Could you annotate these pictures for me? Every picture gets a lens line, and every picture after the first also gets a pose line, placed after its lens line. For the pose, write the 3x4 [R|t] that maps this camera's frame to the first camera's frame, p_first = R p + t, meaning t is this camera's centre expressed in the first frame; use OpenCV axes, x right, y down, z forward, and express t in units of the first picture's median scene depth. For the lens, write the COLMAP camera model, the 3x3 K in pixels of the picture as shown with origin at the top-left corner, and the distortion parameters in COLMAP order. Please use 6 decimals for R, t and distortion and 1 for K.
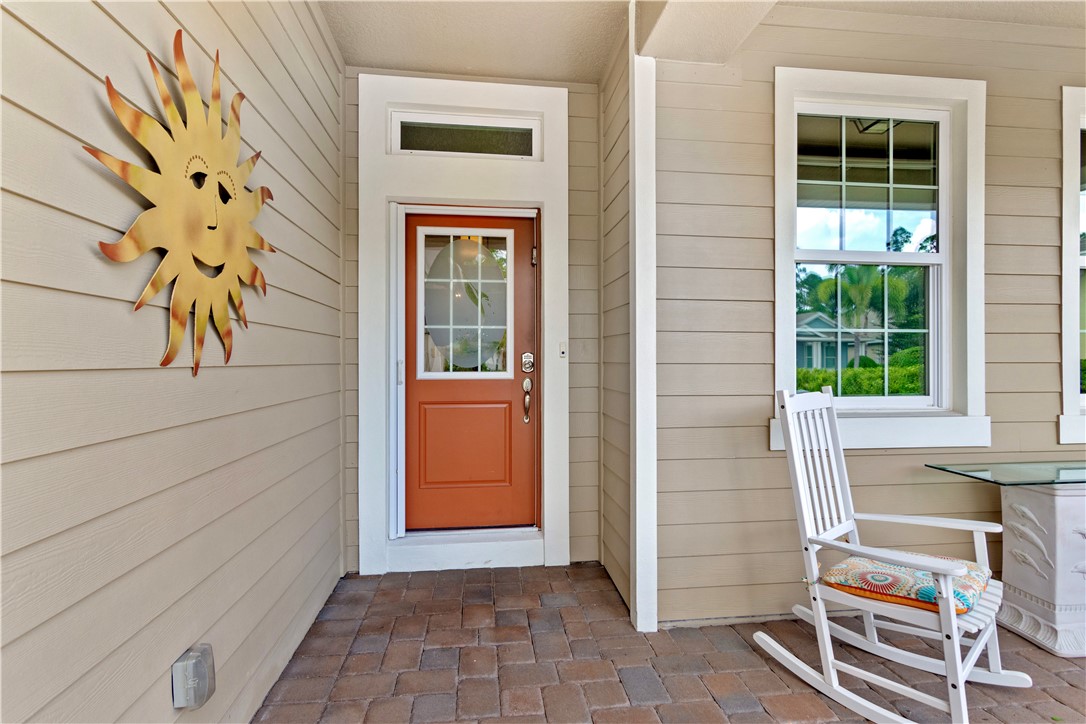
lens RADIAL K [[537.0, 0, 543.0], [0, 537.0, 362.0], [0, 0, 1]] dist [0.014643, 0.000873]
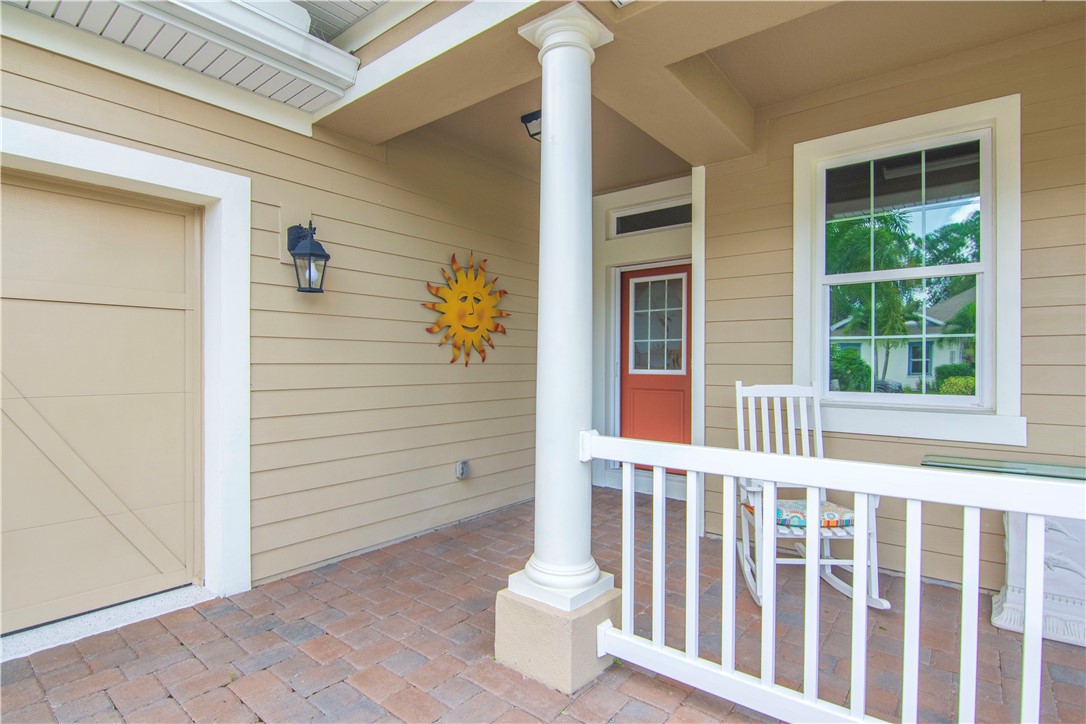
lens RADIAL K [[534.2, 0, 538.9], [0, 534.2, 367.5], [0, 0, 1]] dist [-0.001849, -0.000416]
pose [[0.686917, 0.008671, -0.726684, 0.925068], [-0.006212, 0.999962, 0.006059, 0.005984], [0.726709, 0.000352, 0.686945, -0.364388]]
